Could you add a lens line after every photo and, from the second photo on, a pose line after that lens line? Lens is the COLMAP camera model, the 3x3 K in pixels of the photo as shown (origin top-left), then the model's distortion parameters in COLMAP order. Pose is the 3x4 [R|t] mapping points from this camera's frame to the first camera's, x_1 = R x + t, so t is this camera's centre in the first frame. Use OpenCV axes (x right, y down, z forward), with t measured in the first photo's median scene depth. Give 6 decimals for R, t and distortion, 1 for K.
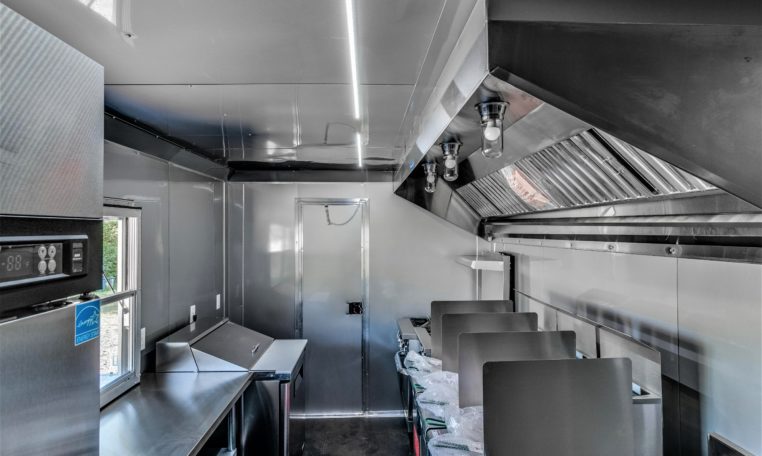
lens RADIAL K [[427.9, 0, 379.4], [0, 427.9, 235.1], [0, 0, 1]] dist [0.002335, 0.000598]
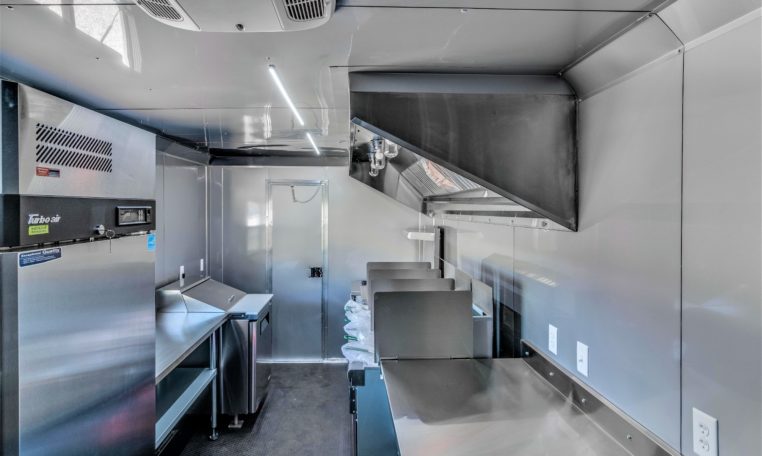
lens RADIAL K [[507.9, 0, 381.0], [0, 507.9, 228.0], [0, 0, 1]] dist [0.002023, 0.000402]
pose [[0.999865, 0.005452, -0.015503, 0.157819], [-0.005036, 0.999630, 0.026735, 0.008978], [0.015643, -0.026653, 0.999522, -0.442935]]
